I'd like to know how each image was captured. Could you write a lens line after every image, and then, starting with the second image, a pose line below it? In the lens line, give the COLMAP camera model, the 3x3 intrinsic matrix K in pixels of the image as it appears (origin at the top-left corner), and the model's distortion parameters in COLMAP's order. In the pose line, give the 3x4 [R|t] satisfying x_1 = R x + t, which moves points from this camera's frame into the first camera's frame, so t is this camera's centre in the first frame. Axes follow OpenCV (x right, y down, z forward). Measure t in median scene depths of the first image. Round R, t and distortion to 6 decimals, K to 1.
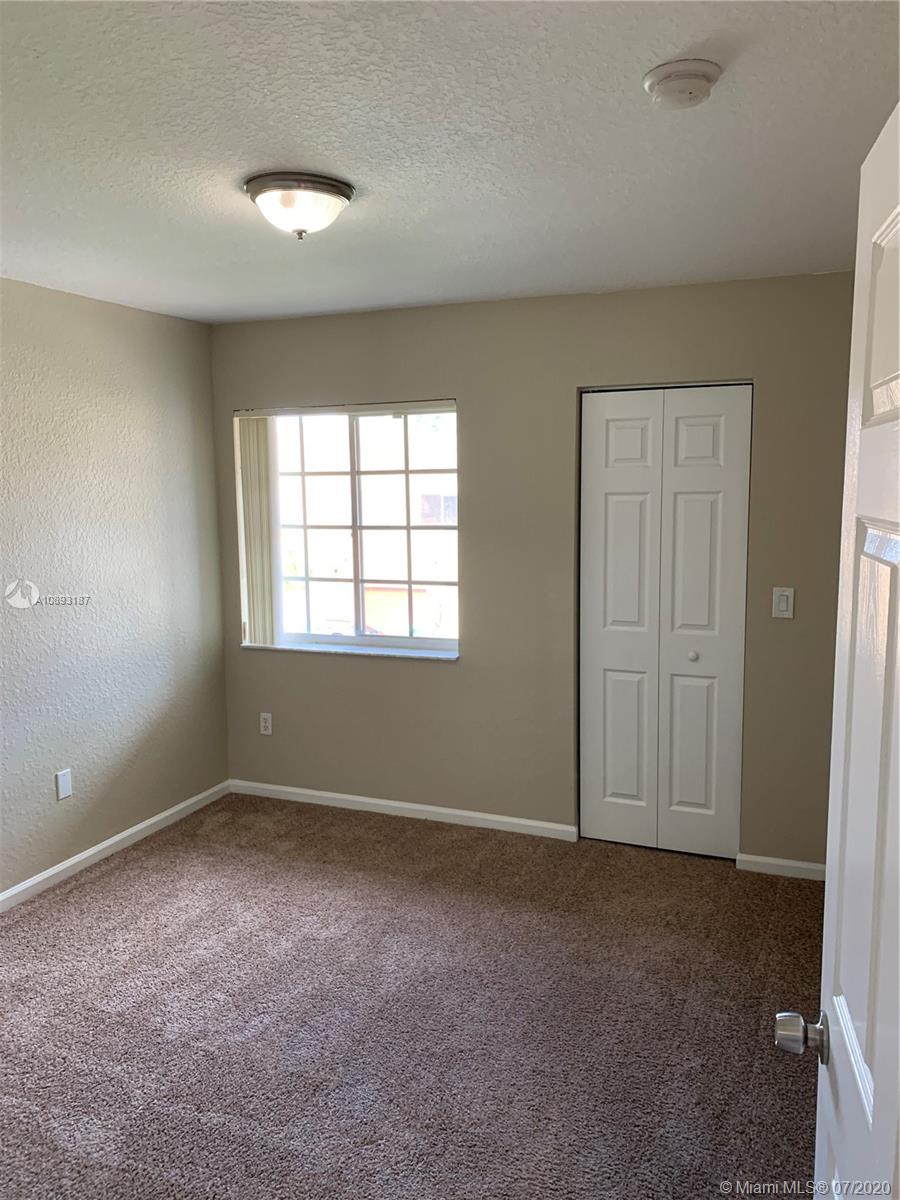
lens RADIAL K [[922.5, 0, 449.9], [0, 922.5, 596.0], [0, 0, 1]] dist [0.006595, -0.010171]
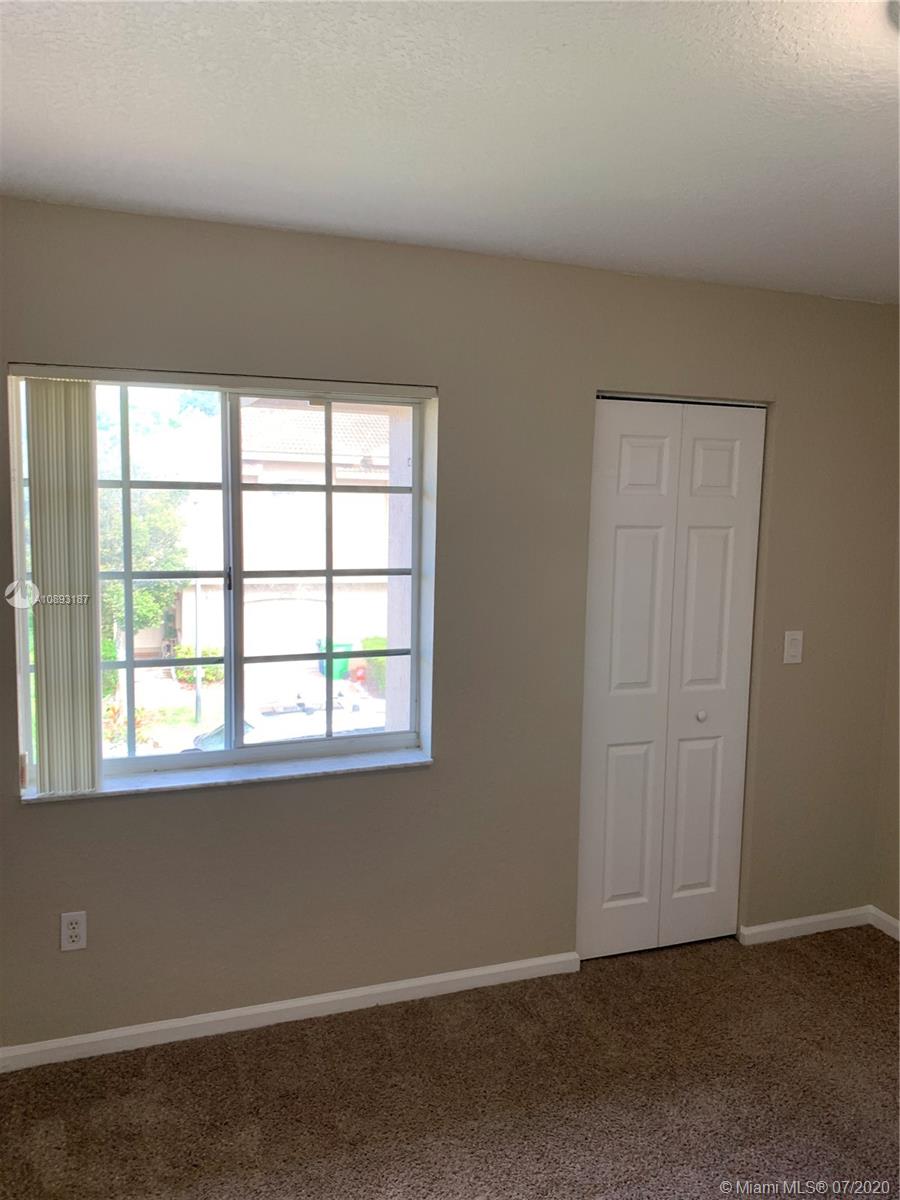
lens RADIAL K [[922.5, 0, 450.3], [0, 922.5, 602.3], [0, 0, 1]] dist [0.006595, -0.010171]
pose [[0.728479, -0.047810, 0.683397, -0.462737], [0.059198, 0.998224, 0.006732, -0.056597], [-0.682505, 0.035552, 0.730016, 0.492376]]
